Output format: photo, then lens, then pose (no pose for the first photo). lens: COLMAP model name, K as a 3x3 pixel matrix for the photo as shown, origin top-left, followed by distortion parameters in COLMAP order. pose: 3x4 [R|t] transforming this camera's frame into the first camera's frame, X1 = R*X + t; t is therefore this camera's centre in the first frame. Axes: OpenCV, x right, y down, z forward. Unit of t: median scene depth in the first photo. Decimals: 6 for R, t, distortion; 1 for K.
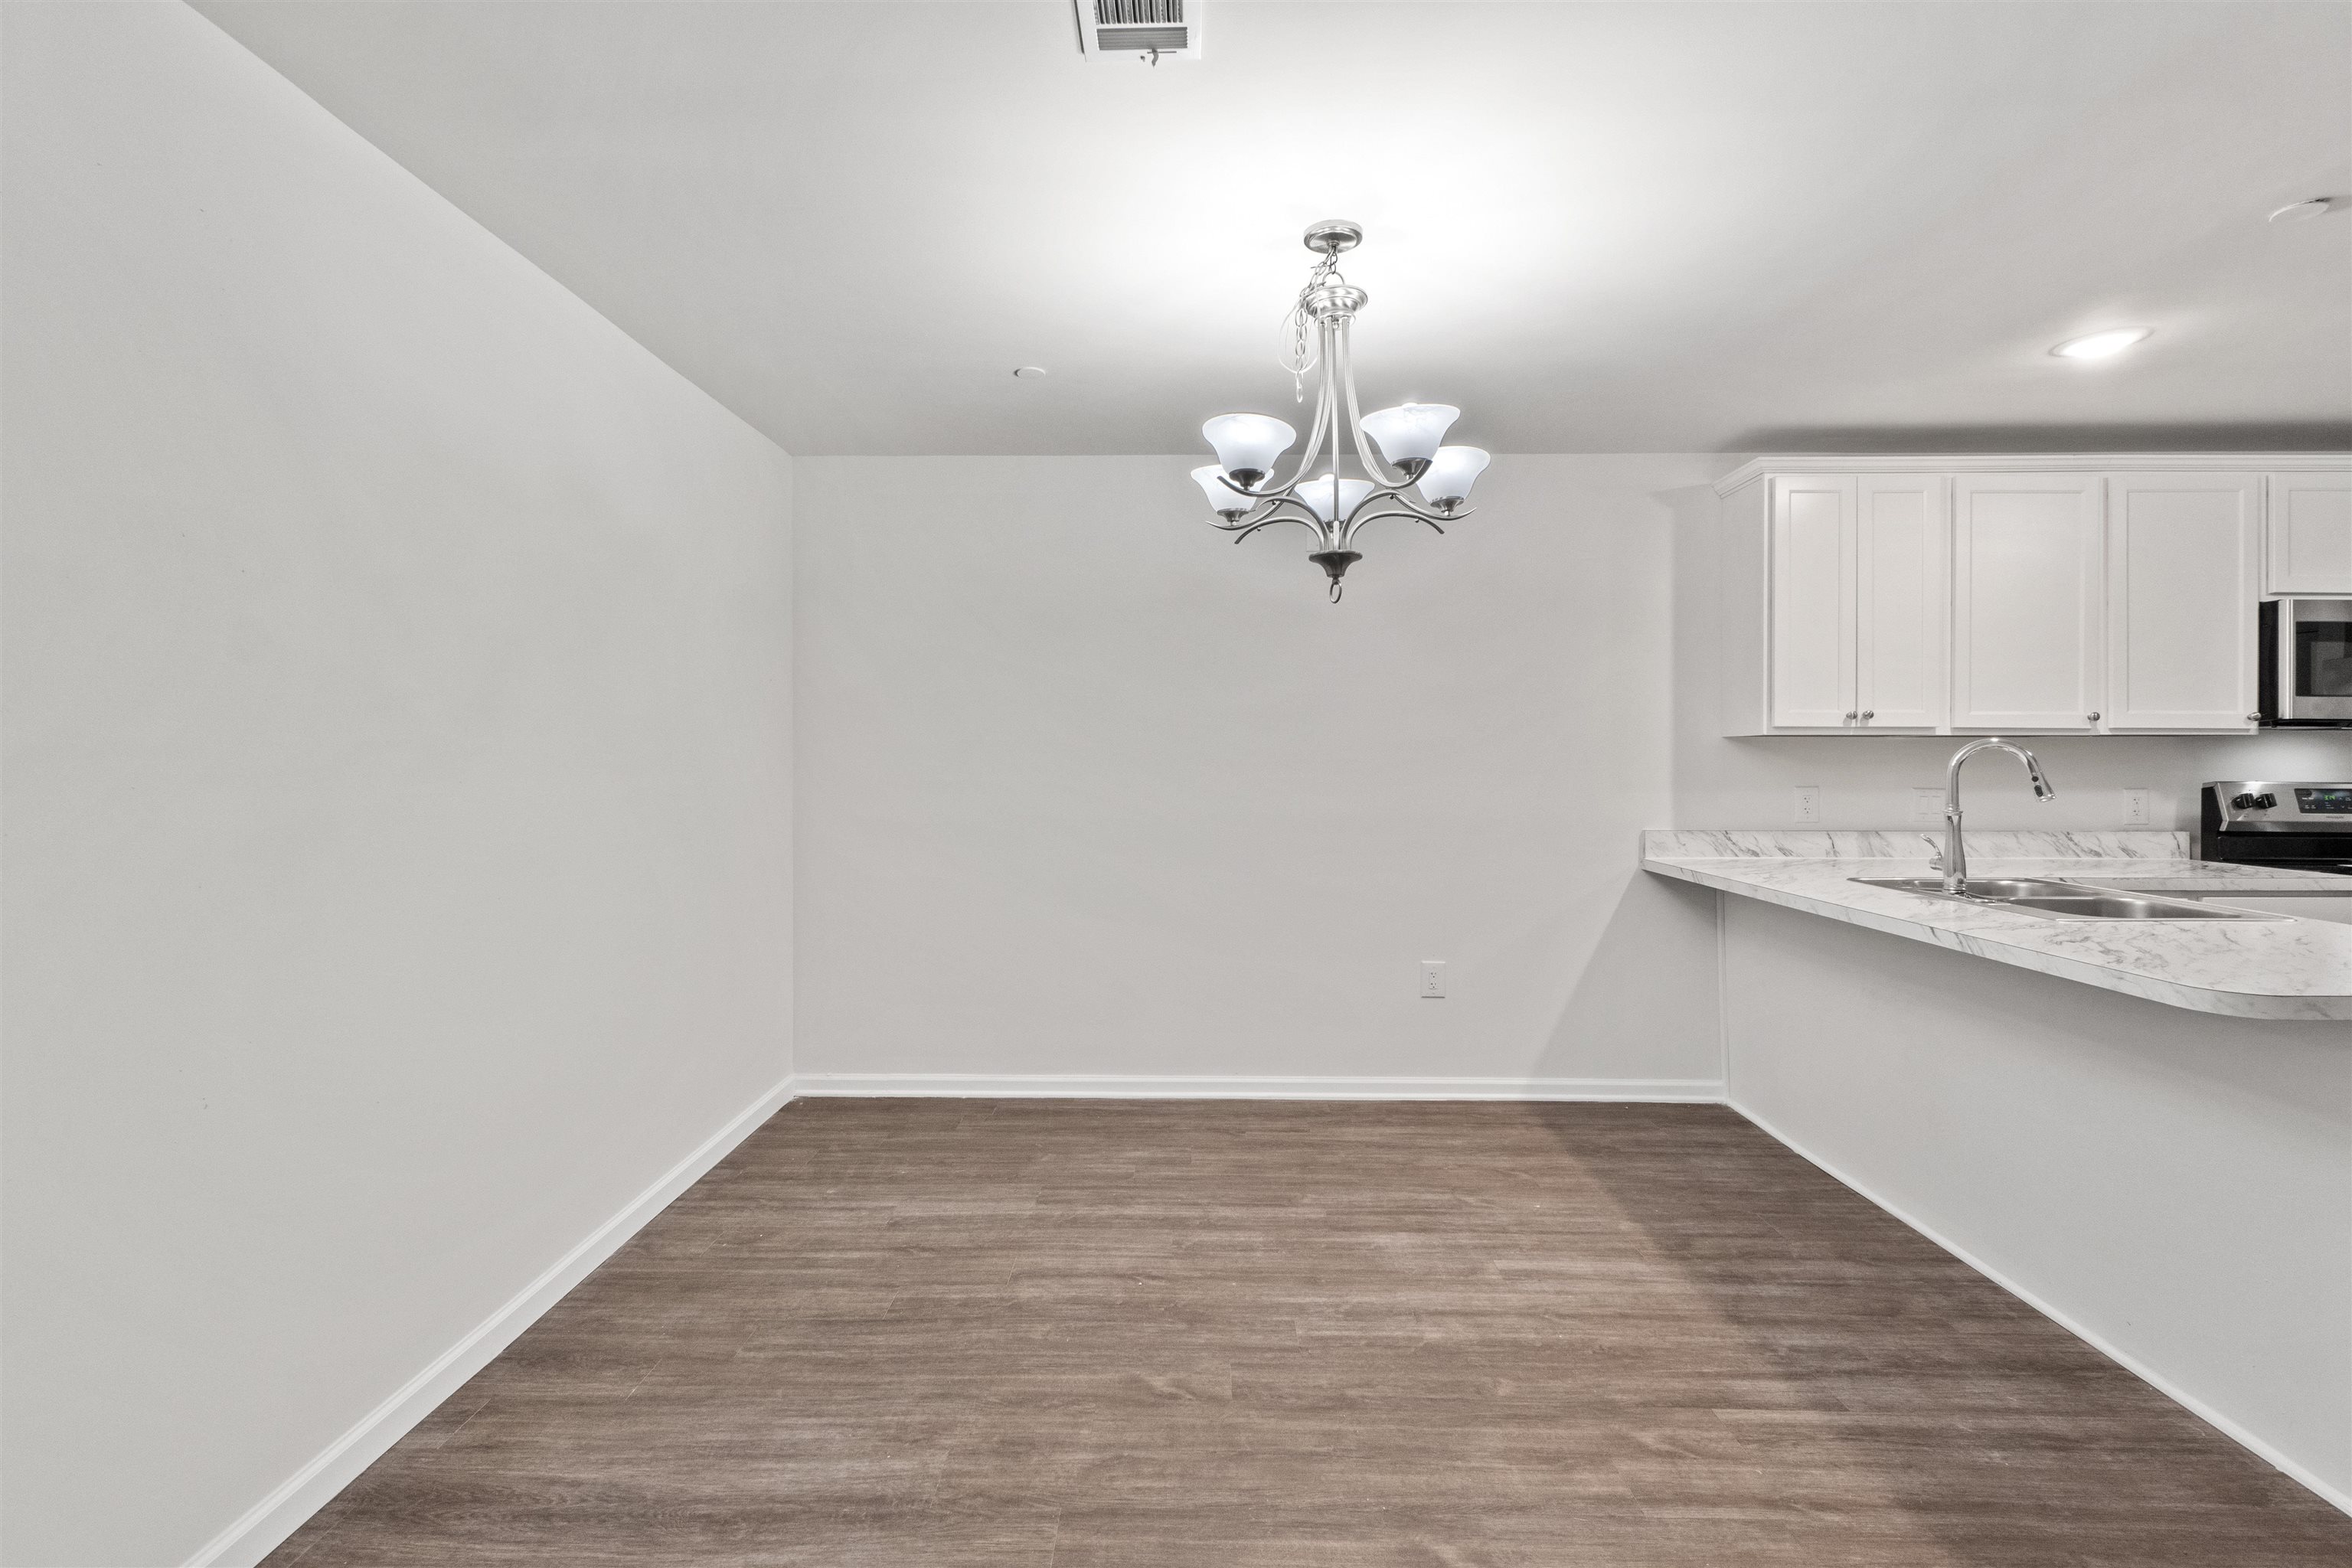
lens RADIAL K [[1067.8, 0, 1172.1], [0, 1067.8, 759.5], [0, 0, 1]] dist [0.005208, 0.000481]
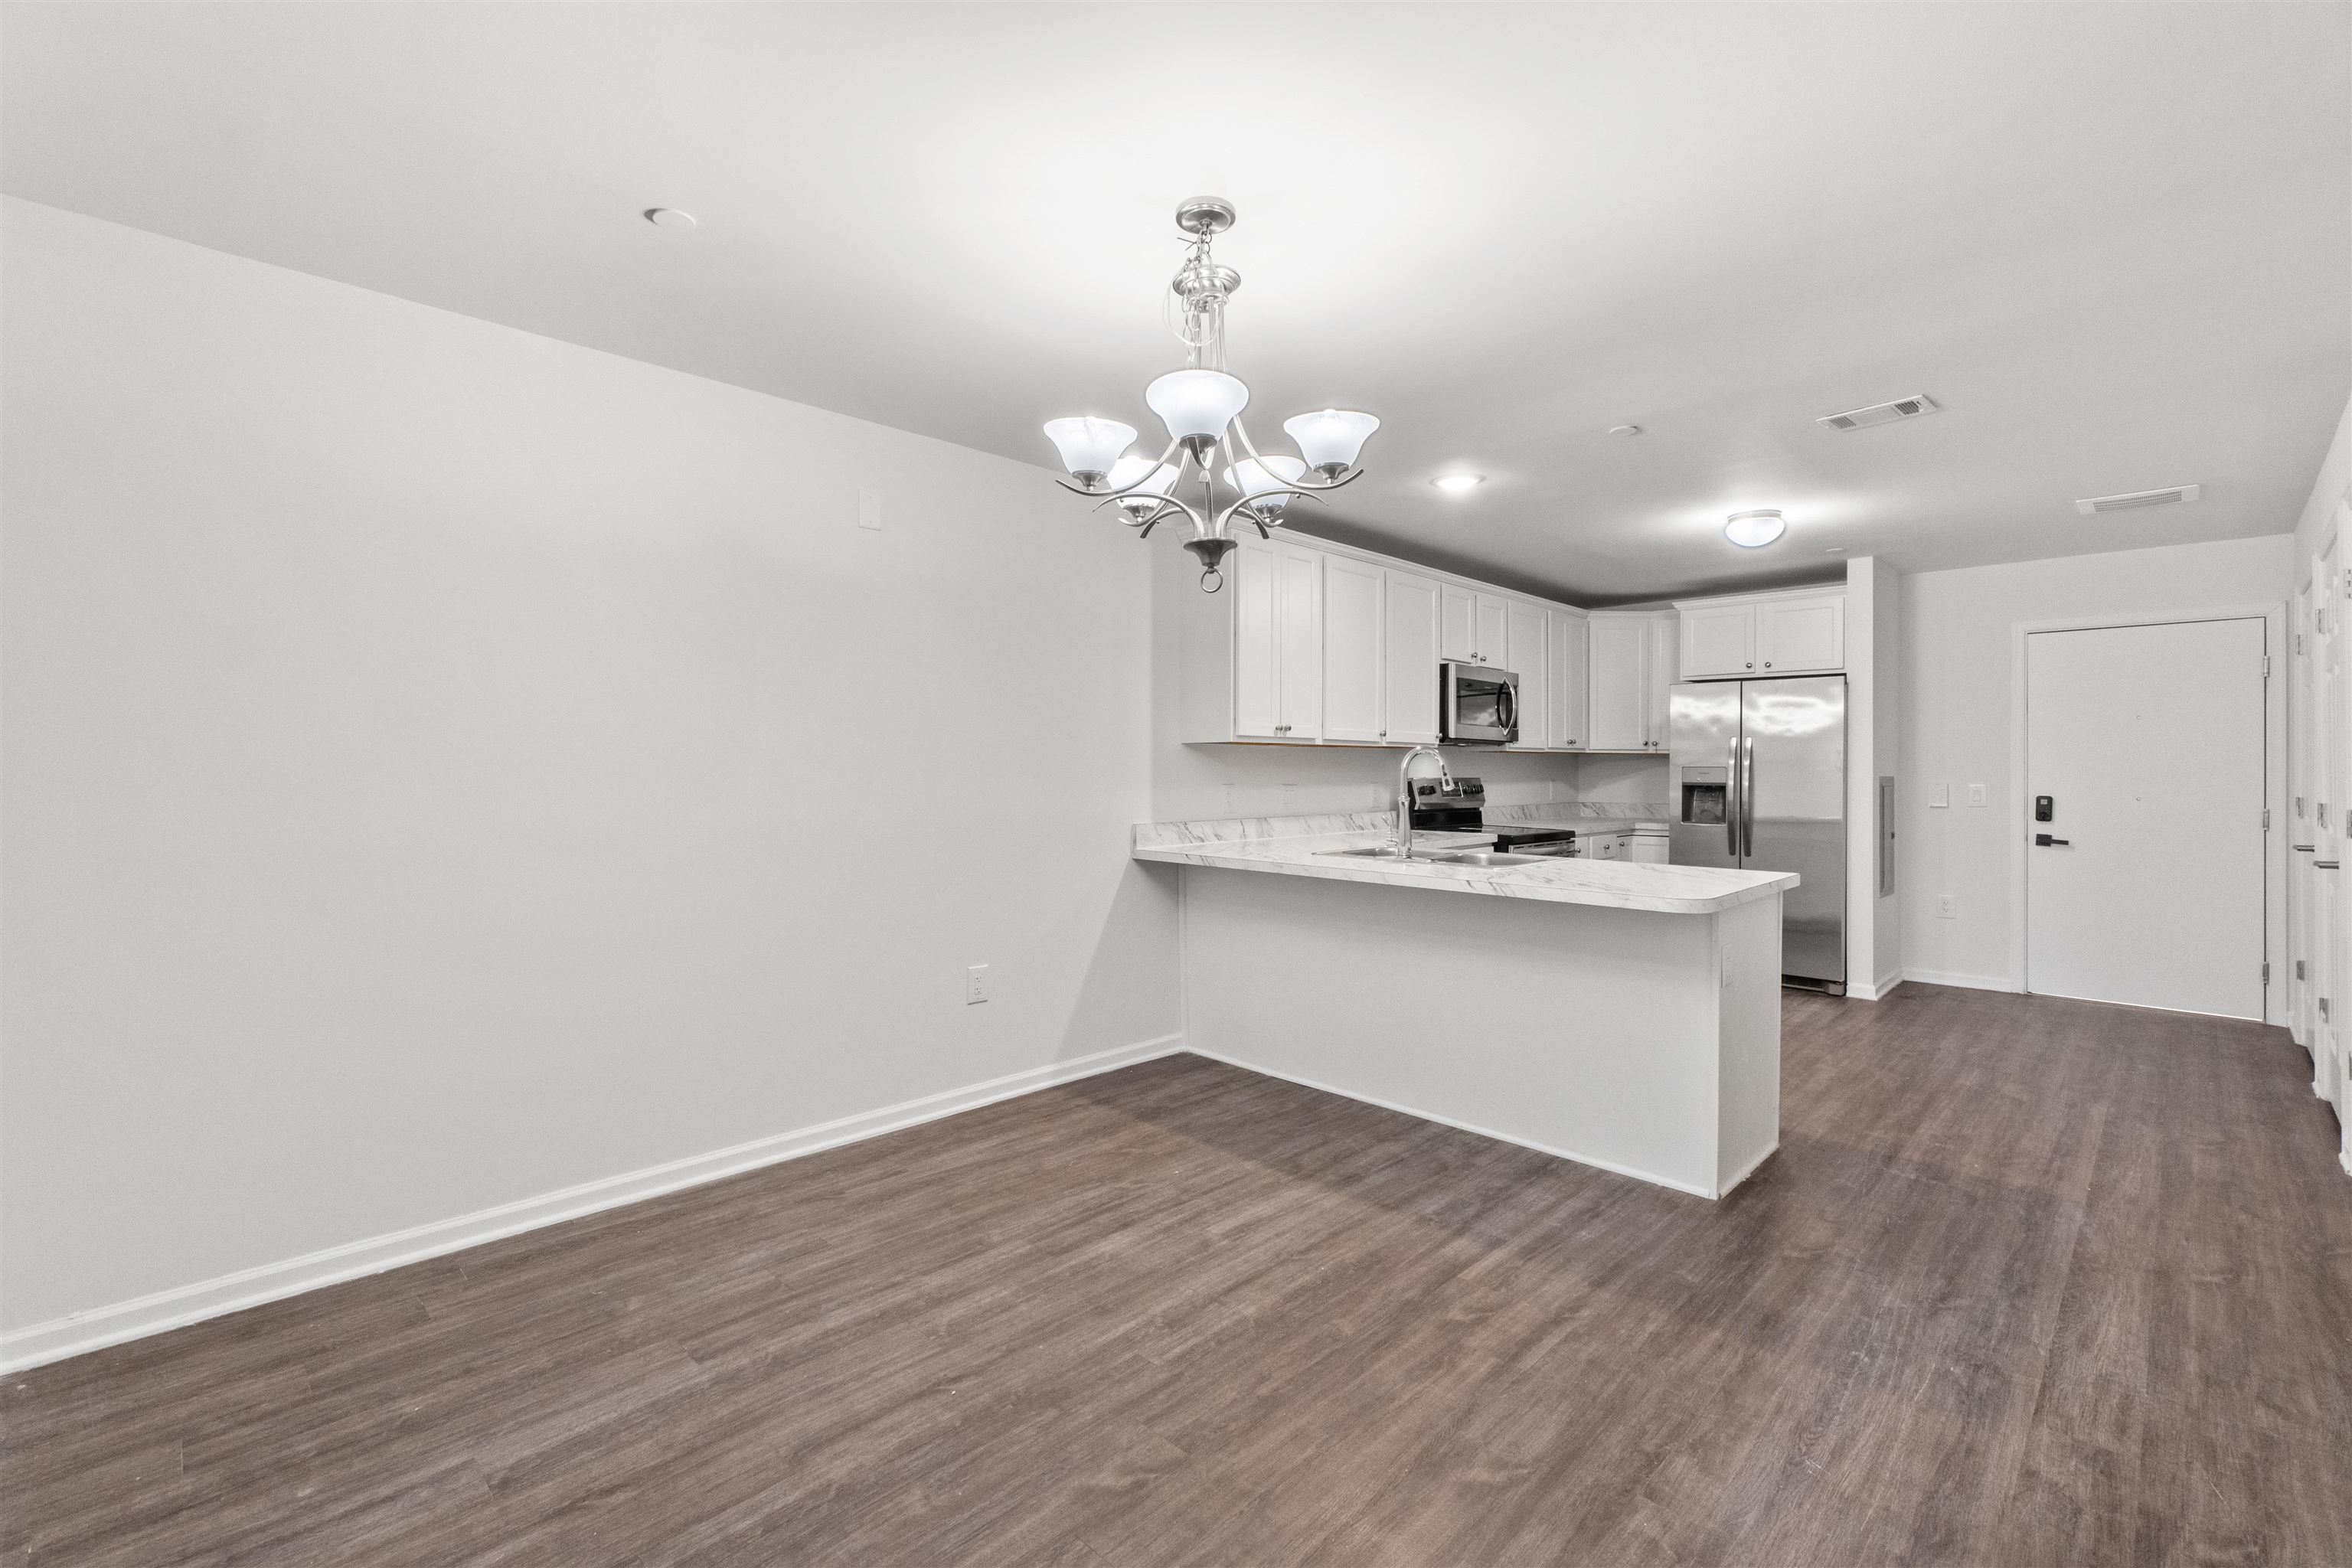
lens RADIAL K [[1022.2, 0, 1175.1], [0, 1022.2, 770.8], [0, 0, 1]] dist [-0.002622, 0.000148]
pose [[0.695307, -0.000988, 0.718713, -0.436556], [0.000320, 0.999999, 0.001065, 0.011605], [-0.718713, -0.000510, 0.695307, 0.307012]]
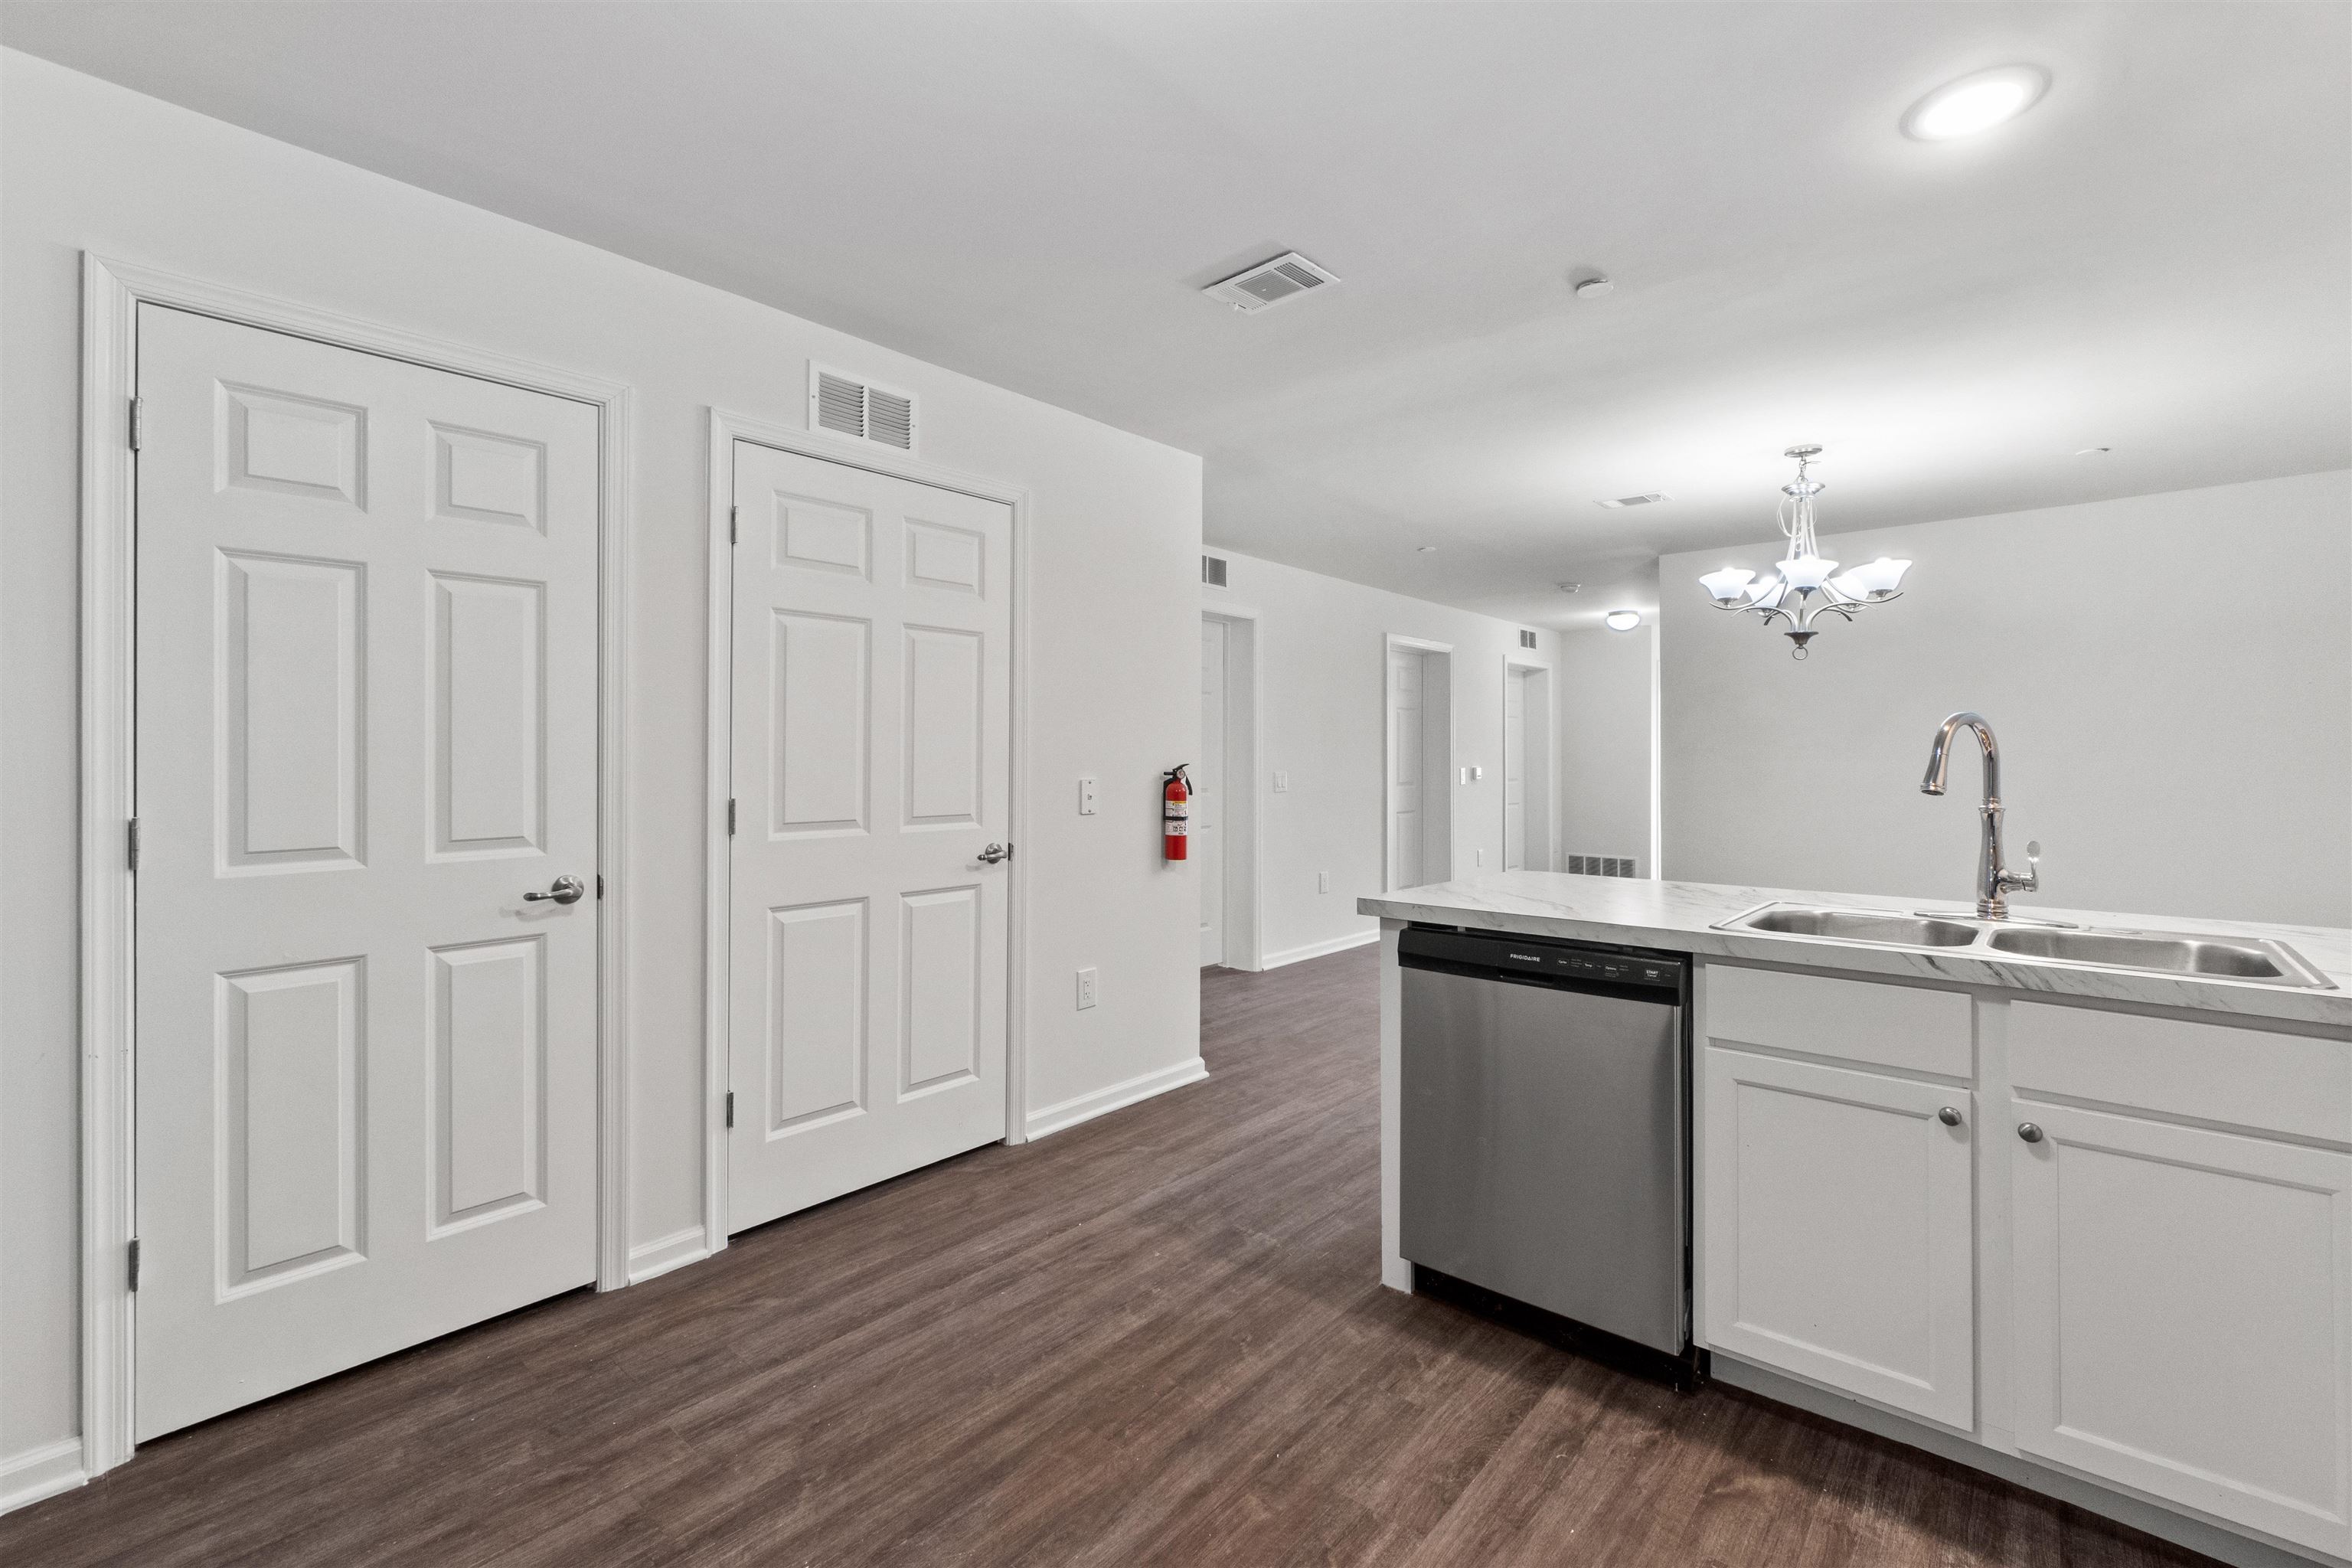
lens RADIAL K [[1034.4, 0, 1172.0], [0, 1034.4, 746.8], [0, 0, 1]] dist [-0.001649, -0.000045]
pose [[-0.649942, -0.010653, -0.759909, 1.719496], [-0.005036, 0.999940, -0.009711, 0.015421], [0.759967, -0.002485, -0.649956, 1.068568]]
